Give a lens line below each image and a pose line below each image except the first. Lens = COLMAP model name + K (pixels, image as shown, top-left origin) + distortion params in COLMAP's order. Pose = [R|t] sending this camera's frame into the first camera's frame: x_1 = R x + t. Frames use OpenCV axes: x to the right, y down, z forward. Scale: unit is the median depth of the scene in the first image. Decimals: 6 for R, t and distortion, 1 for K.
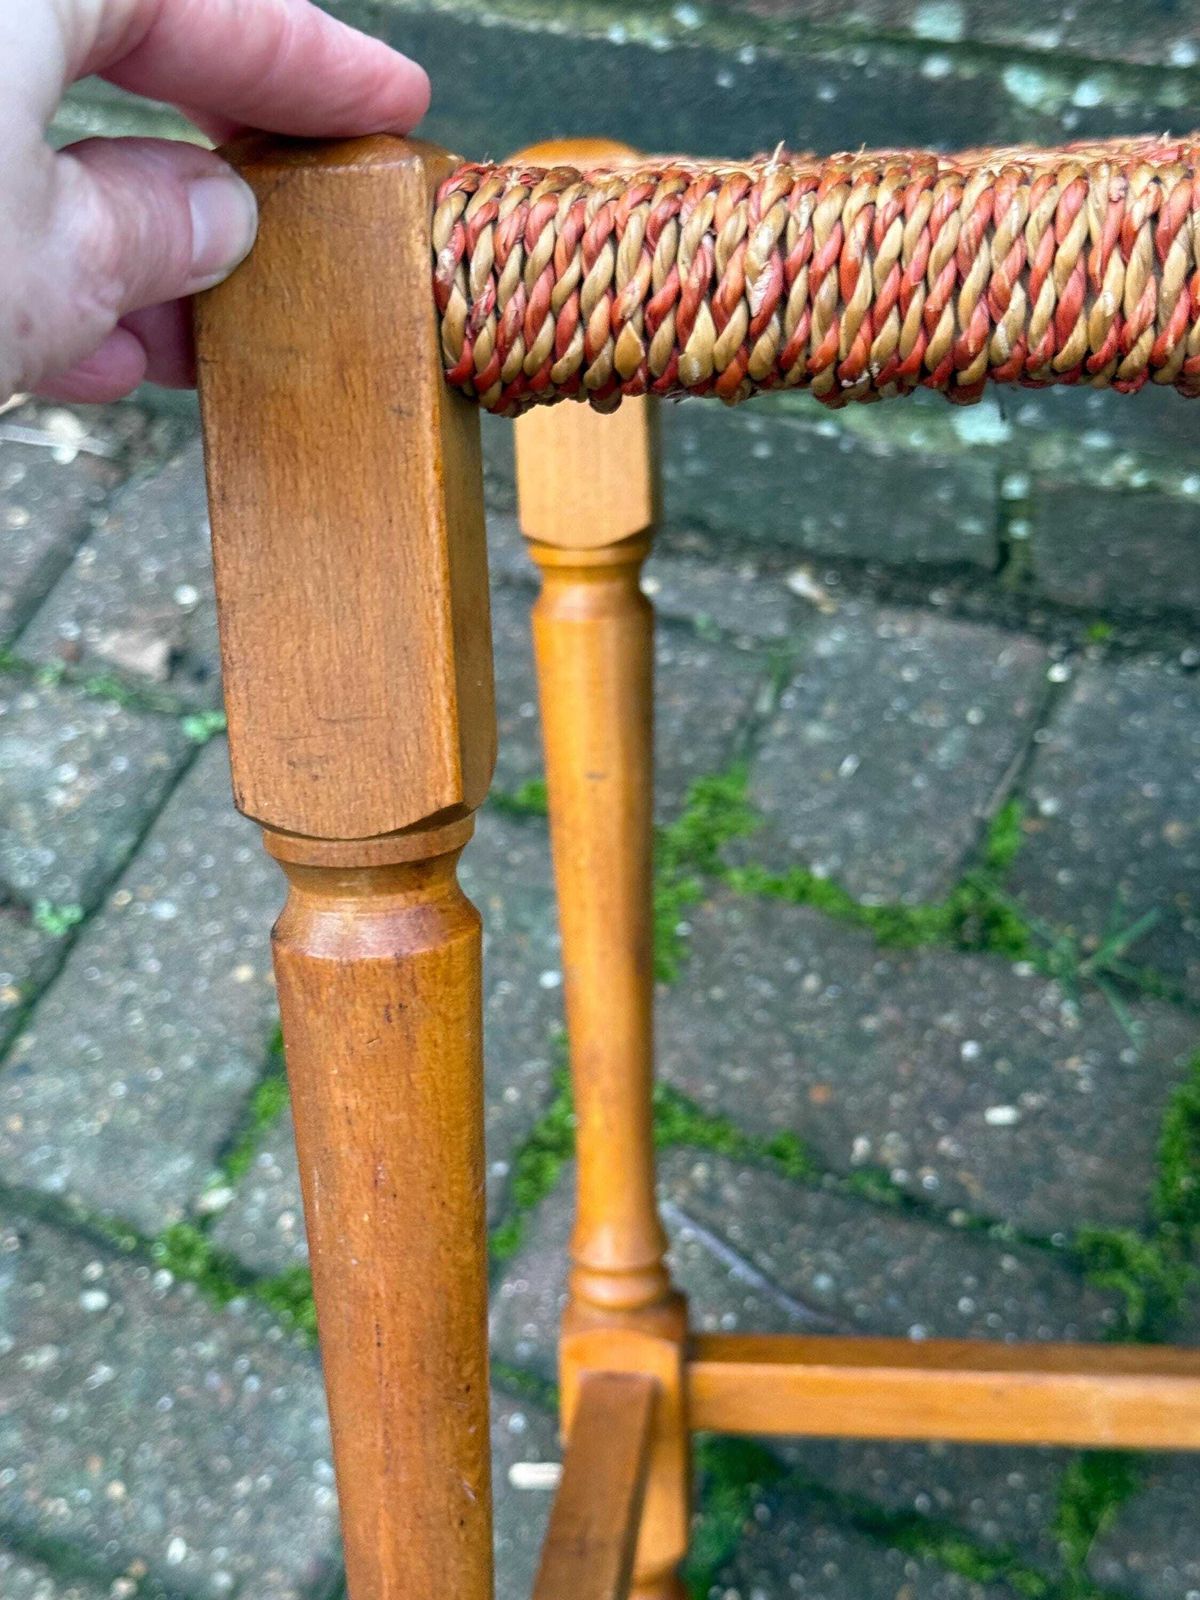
lens RADIAL K [[2402.5, 0, 594.3], [0, 2402.5, 809.6], [0, 0, 1]] dist [0.119915, 0.000000]
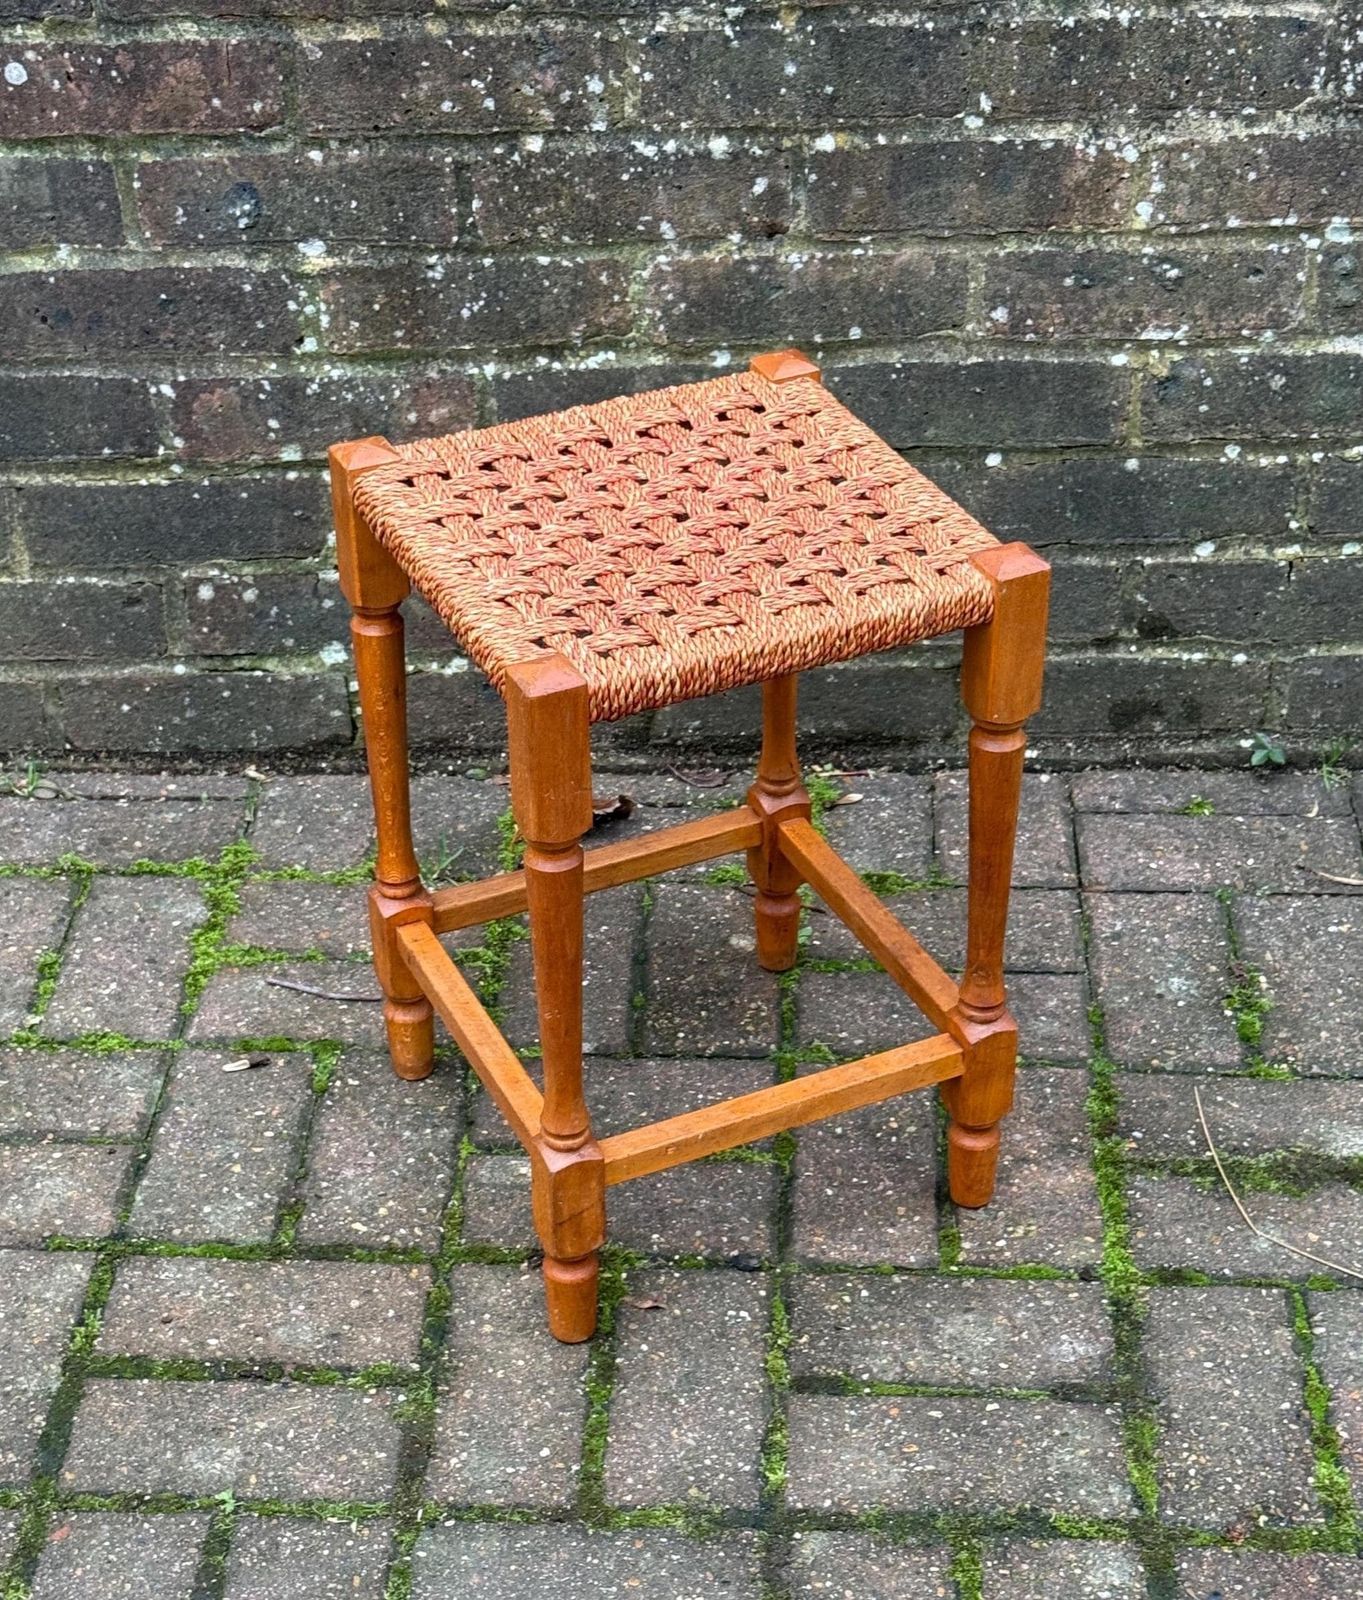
lens RADIAL K [[3026.1, 0, 633.7], [0, 3026.1, 889.0], [0, 0, 1]] dist [0.145139, 0.000000]
pose [[0.934588, -0.107236, 0.339184, -0.522378], [0.228434, 0.911832, -0.341144, 1.005936], [-0.272696, 0.396310, 0.876684, -1.326735]]
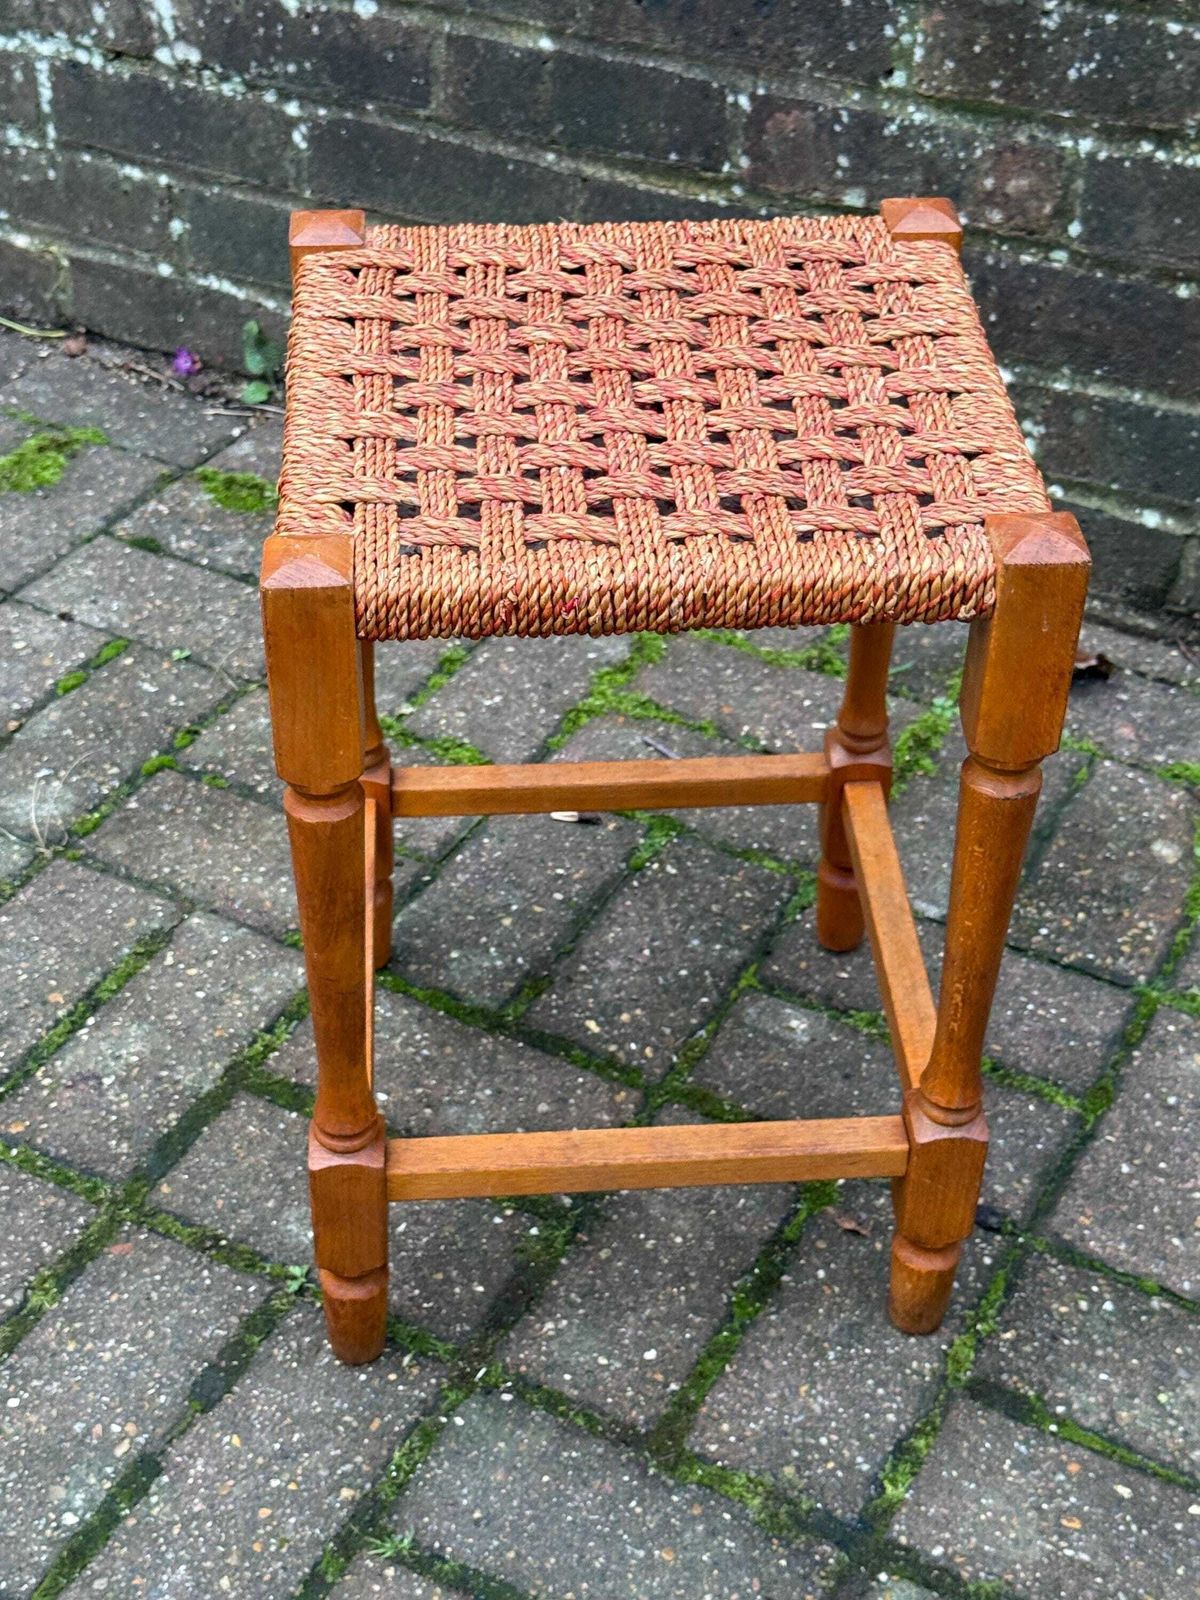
lens RADIAL K [[2402.5, 0, 570.8], [0, 2402.5, 774.7], [0, 0, 1]] dist [0.119915, 0.000000]
pose [[0.986101, 0.165868, 0.009577, -0.038008], [-0.154797, 0.938160, -0.309667, 0.763903], [-0.060349, 0.303880, 0.950797, -0.777972]]
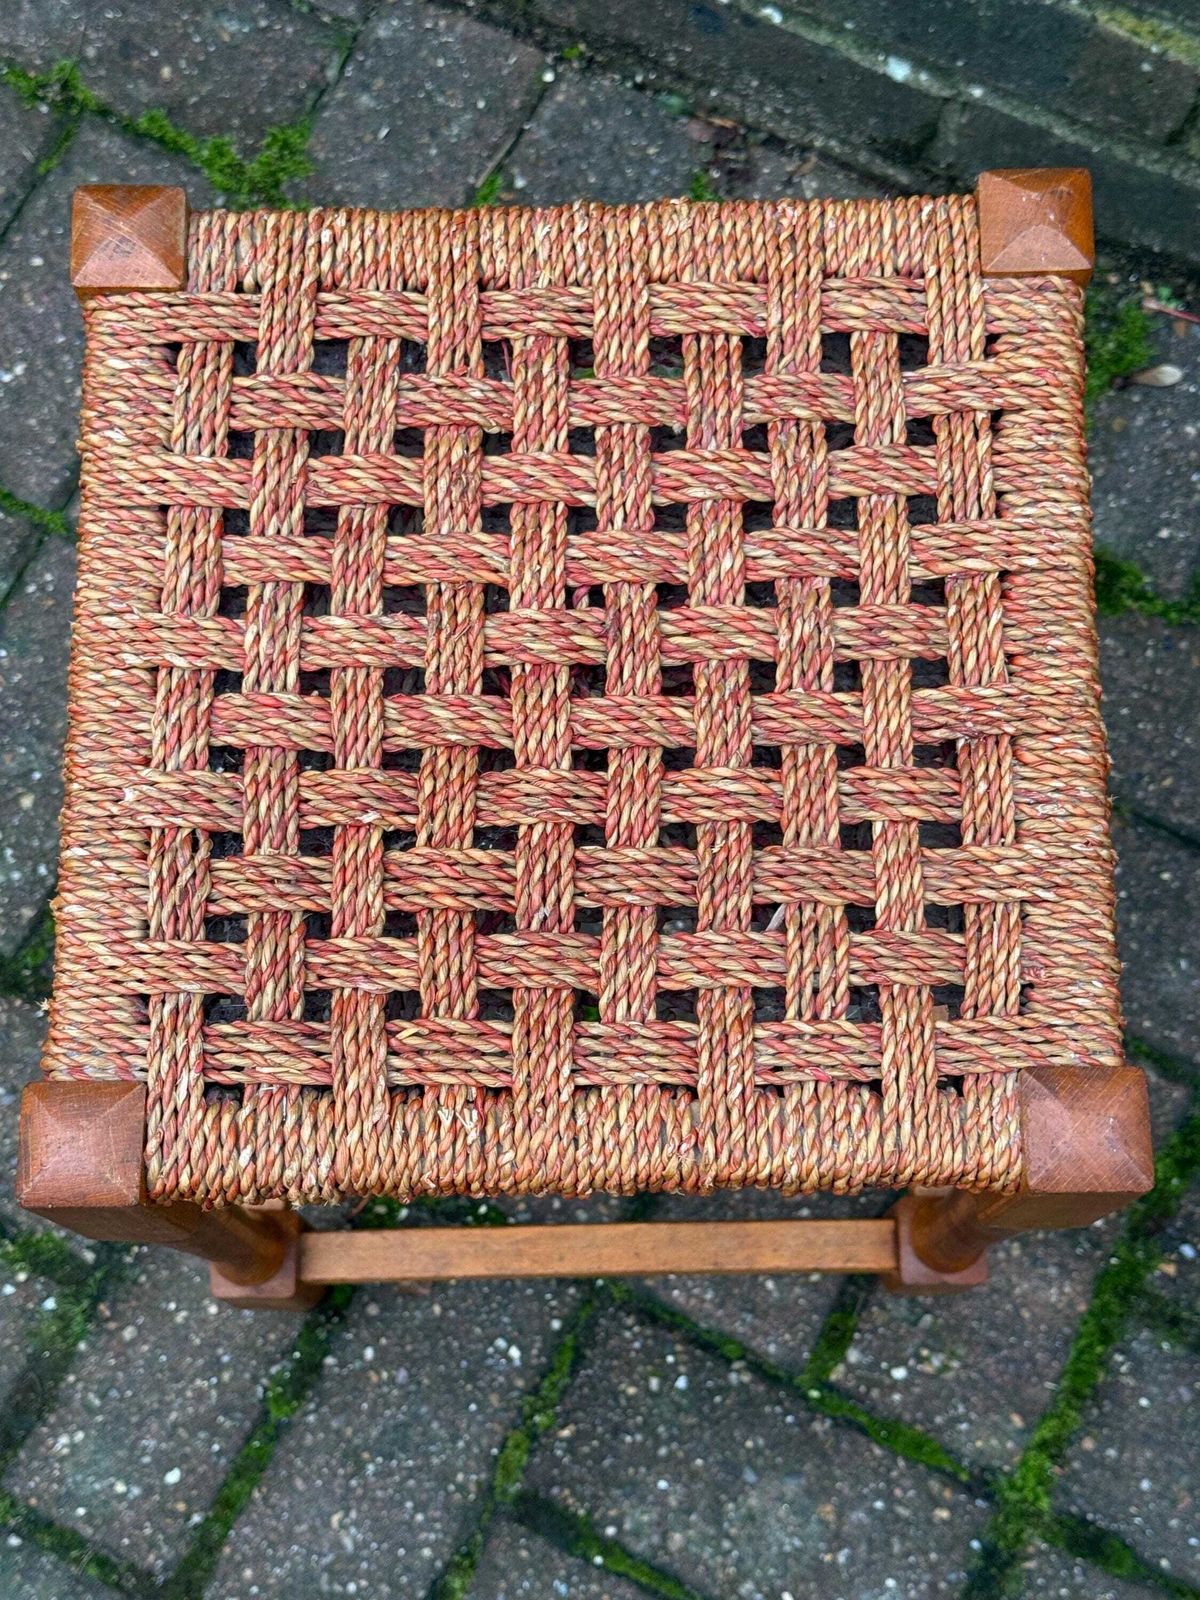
lens RADIAL K [[2415.0, 0, 576.3], [0, 2415.0, 814.1], [0, 0, 1]] dist [0.109737, 0.000000]
pose [[0.992339, 0.093467, 0.080796, 0.148500], [-0.114637, 0.940442, 0.320043, -0.117151], [-0.046070, -0.326853, 0.943952, -0.466505]]
